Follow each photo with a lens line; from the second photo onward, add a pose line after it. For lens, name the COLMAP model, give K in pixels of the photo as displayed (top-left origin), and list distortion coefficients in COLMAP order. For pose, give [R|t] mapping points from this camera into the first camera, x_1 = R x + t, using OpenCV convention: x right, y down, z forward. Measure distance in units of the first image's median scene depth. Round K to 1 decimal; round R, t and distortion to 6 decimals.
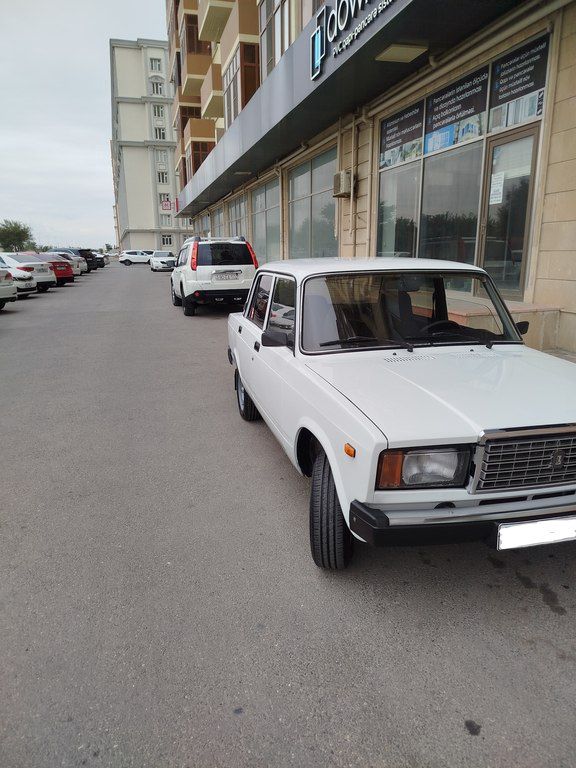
lens RADIAL K [[569.9, 0, 275.7], [0, 569.9, 391.2], [0, 0, 1]] dist [0.050783, -0.059168]
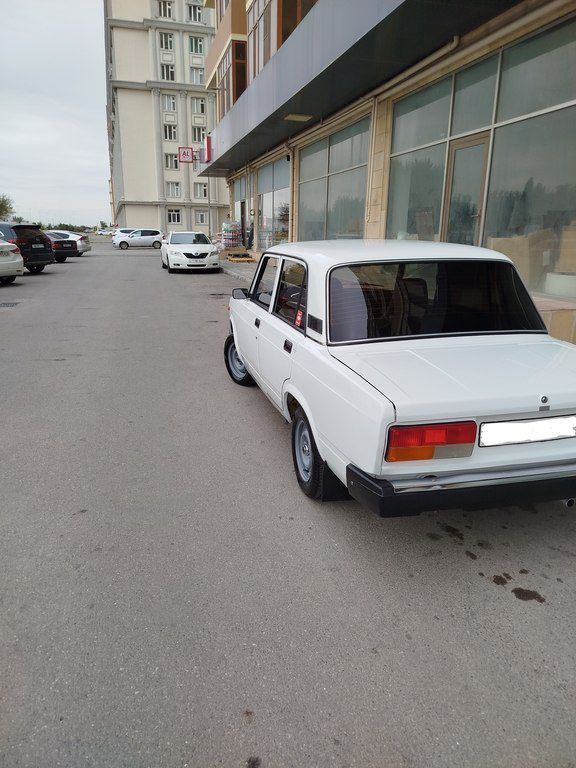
lens RADIAL K [[532.6, 0, 292.9], [0, 532.6, 393.2], [0, 0, 1]] dist [0.030342, -0.035975]
pose [[0.998435, 0.016379, 0.053477, -0.397431], [-0.018916, 0.998702, 0.047283, -0.385526], [-0.052634, -0.048221, 0.997449, 1.583185]]
